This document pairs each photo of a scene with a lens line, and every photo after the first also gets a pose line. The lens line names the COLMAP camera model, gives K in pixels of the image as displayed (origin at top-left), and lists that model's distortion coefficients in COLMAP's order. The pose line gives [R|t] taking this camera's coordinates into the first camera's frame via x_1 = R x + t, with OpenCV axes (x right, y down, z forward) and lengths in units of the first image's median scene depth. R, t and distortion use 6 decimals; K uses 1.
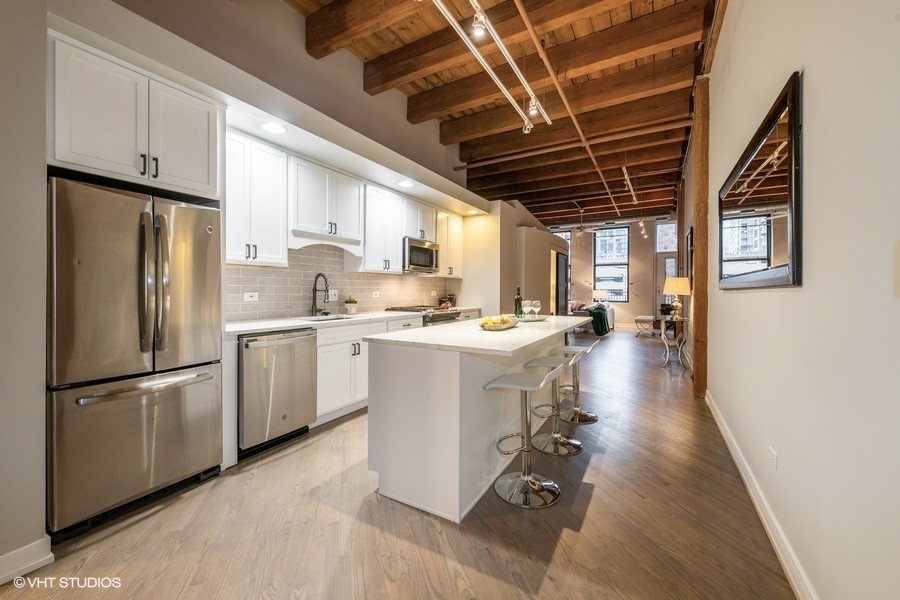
lens RADIAL K [[359.1, 0, 450.0], [0, 359.1, 300.0], [0, 0, 1]] dist [0.000790, 0.000135]
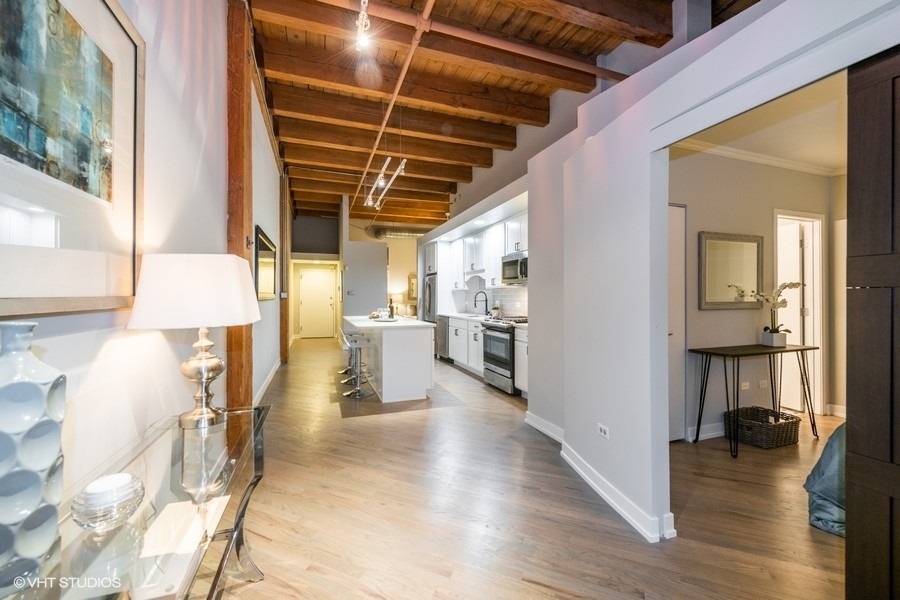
lens RADIAL K [[359.1, 0, 450.0], [0, 359.1, 300.0], [0, 0, 1]] dist [0.000790, 0.000135]
pose [[-0.640505, 0.004102, -0.767943, 1.031475], [-0.018825, 0.999601, 0.021040, -0.060424], [0.767724, 0.027932, -0.640172, 1.869883]]
